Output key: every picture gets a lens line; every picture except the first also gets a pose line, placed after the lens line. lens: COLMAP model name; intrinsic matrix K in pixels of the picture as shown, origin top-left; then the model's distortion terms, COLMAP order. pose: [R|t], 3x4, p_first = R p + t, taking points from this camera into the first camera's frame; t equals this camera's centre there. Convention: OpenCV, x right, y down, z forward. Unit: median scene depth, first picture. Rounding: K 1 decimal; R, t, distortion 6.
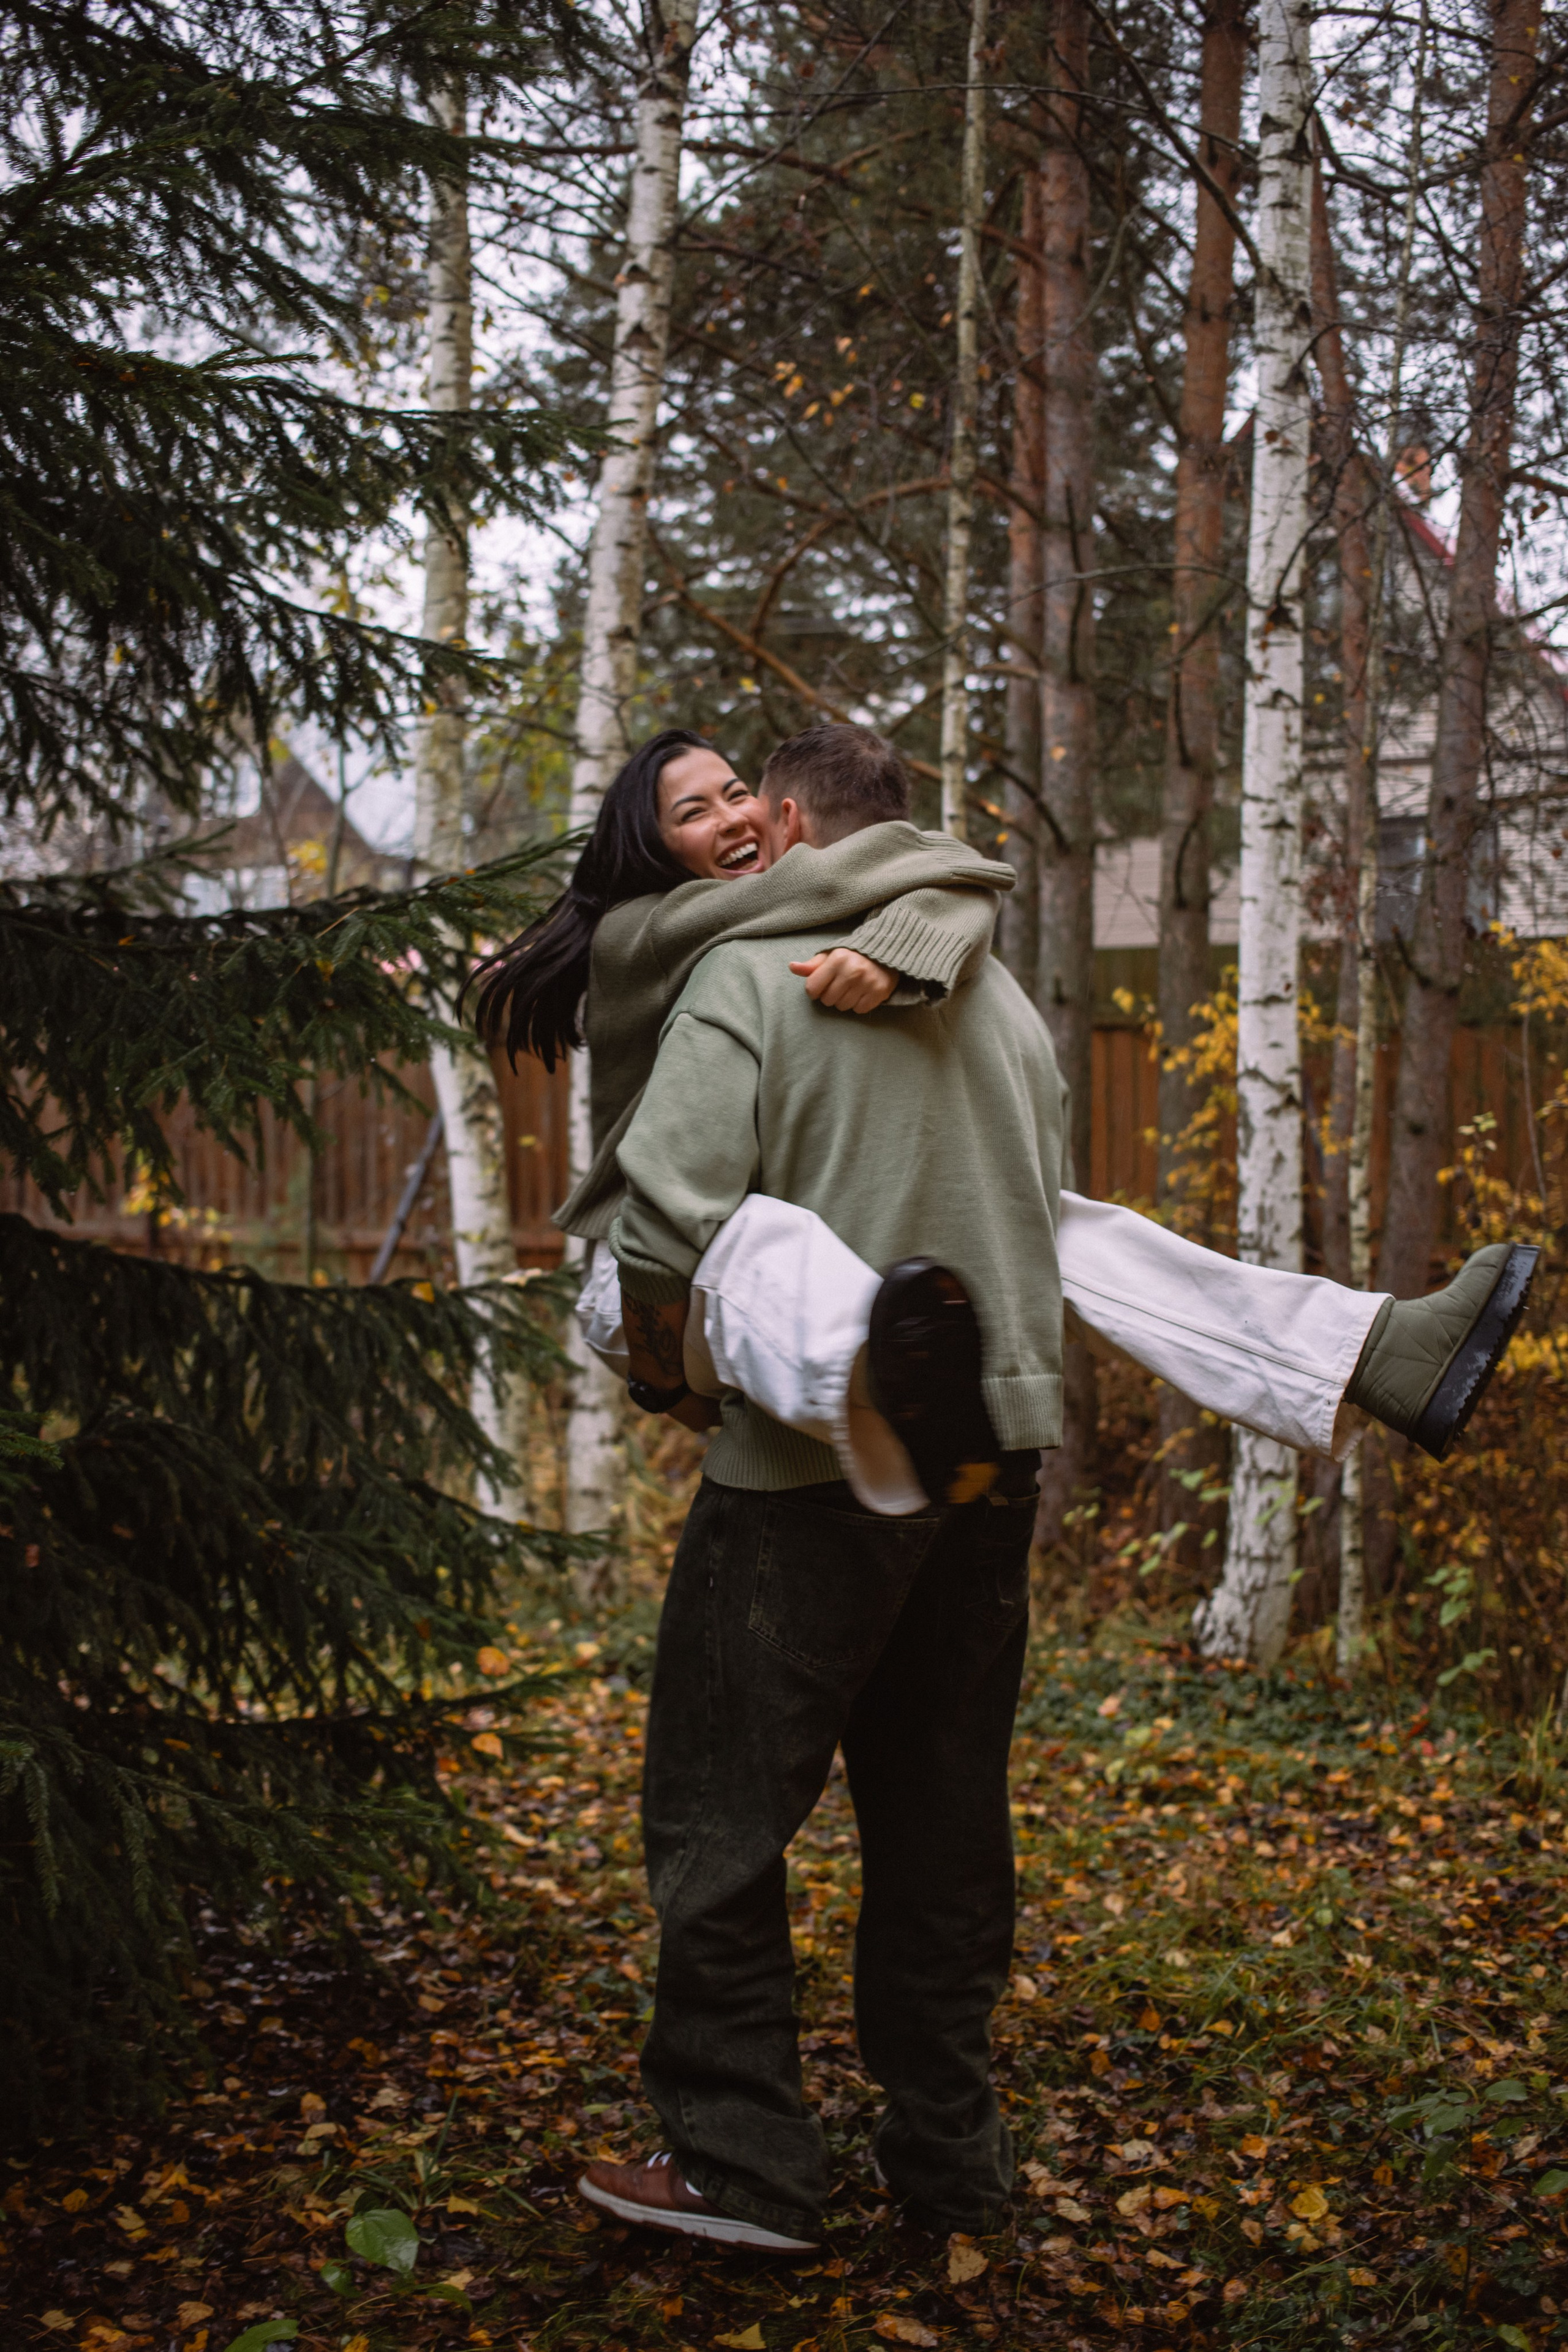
lens RADIAL K [[2913.7, 0, 878.8], [0, 2913.7, 923.1], [0, 0, 1]] dist [-0.034125, 0.037374]
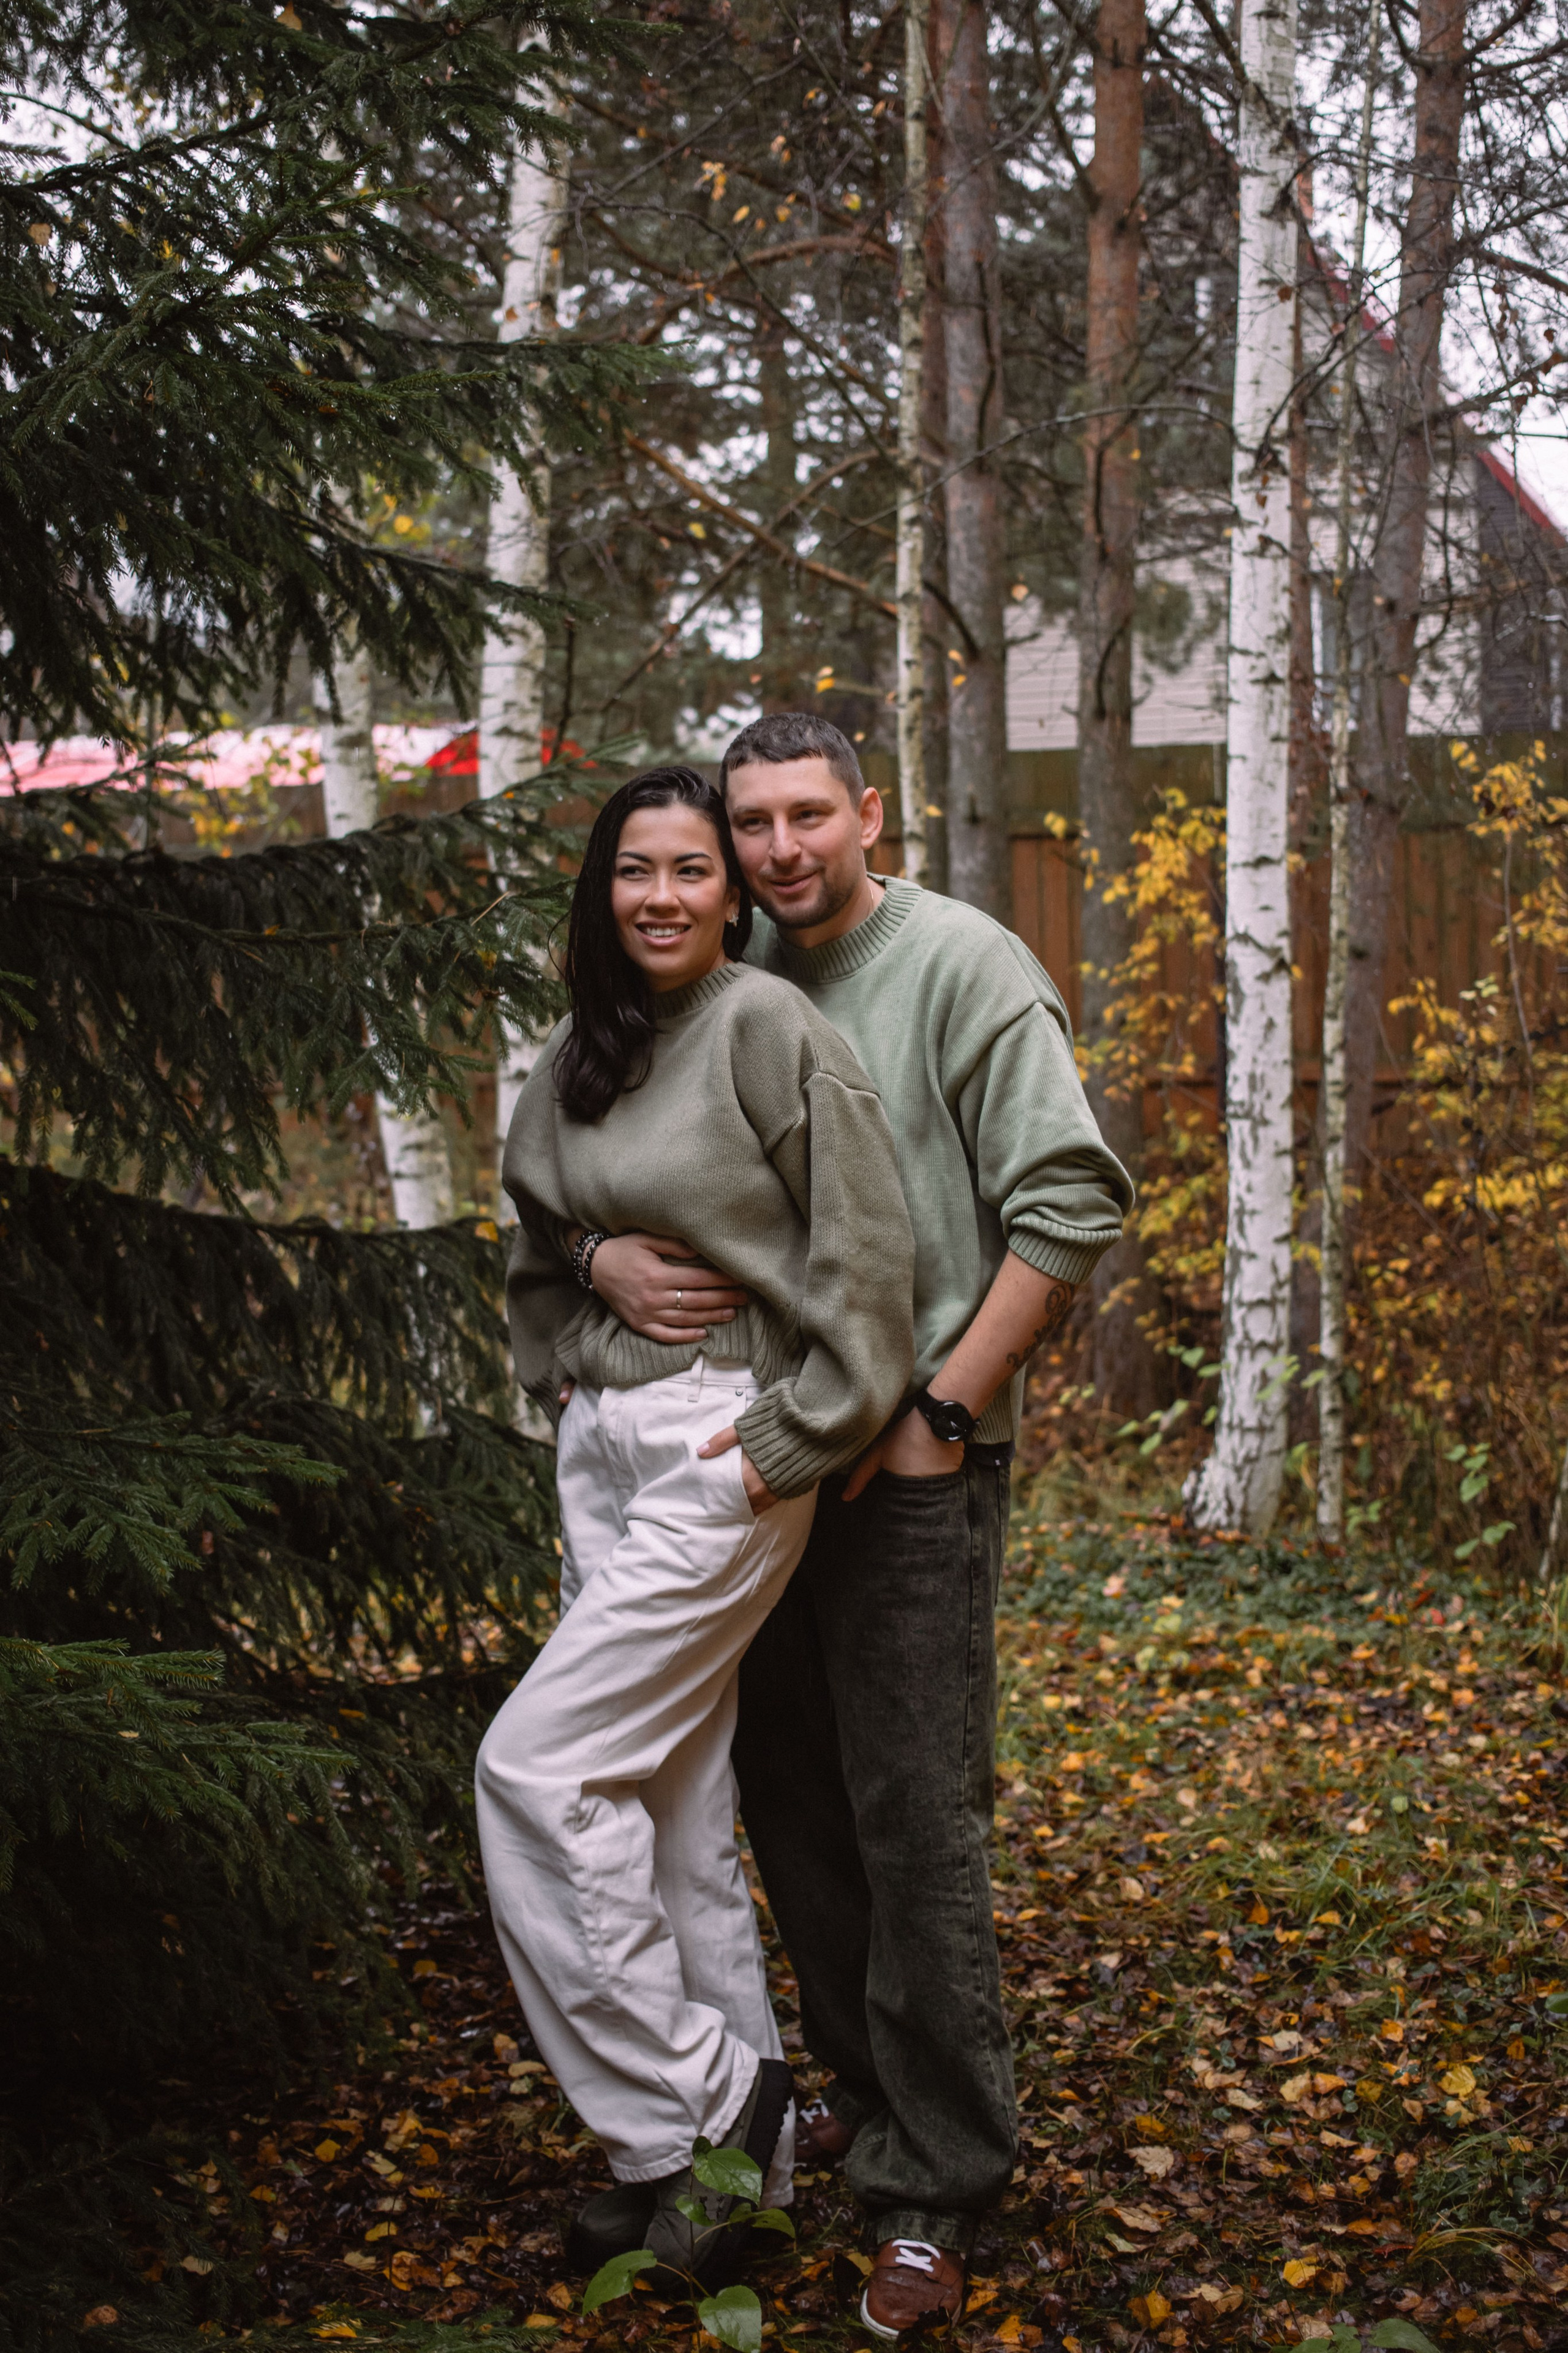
lens RADIAL K [[3332.3, 0, 963.6], [0, 3332.3, 1020.3], [0, 0, 1]] dist [-0.031794, 0.019692]
pose [[0.994203, -0.027217, 0.104016, -0.099844], [0.014768, 0.992829, 0.118631, -0.067594], [-0.106499, -0.116407, 0.987475, -0.107670]]
